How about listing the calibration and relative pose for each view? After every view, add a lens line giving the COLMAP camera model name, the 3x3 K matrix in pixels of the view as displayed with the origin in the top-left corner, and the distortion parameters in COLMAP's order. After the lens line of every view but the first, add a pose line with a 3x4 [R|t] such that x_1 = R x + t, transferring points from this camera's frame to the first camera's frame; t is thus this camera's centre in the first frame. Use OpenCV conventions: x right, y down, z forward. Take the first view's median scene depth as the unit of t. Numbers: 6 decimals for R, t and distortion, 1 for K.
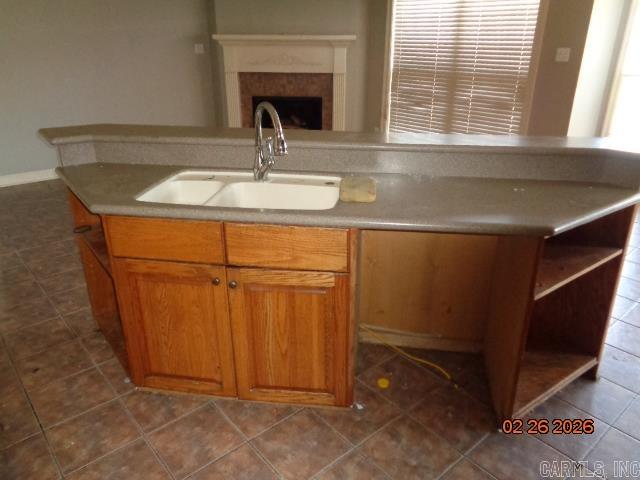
lens RADIAL K [[494.1, 0, 320.0], [0, 494.1, 240.0], [0, 0, 1]] dist [0.050228, 0.001102]
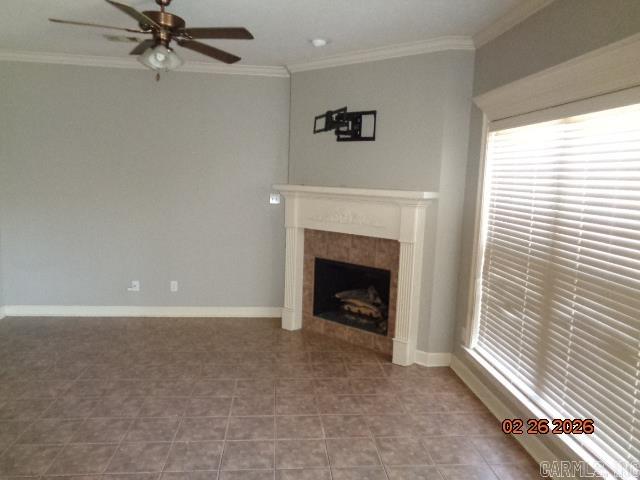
lens RADIAL K [[494.1, 0, 320.0], [0, 494.1, 240.0], [0, 0, 1]] dist [0.050228, 0.001102]
pose [[0.808662, 0.099567, -0.579787, 0.340096], [-0.254875, 0.947566, -0.192763, -0.174820], [0.530193, 0.303653, 0.791637, 0.391392]]
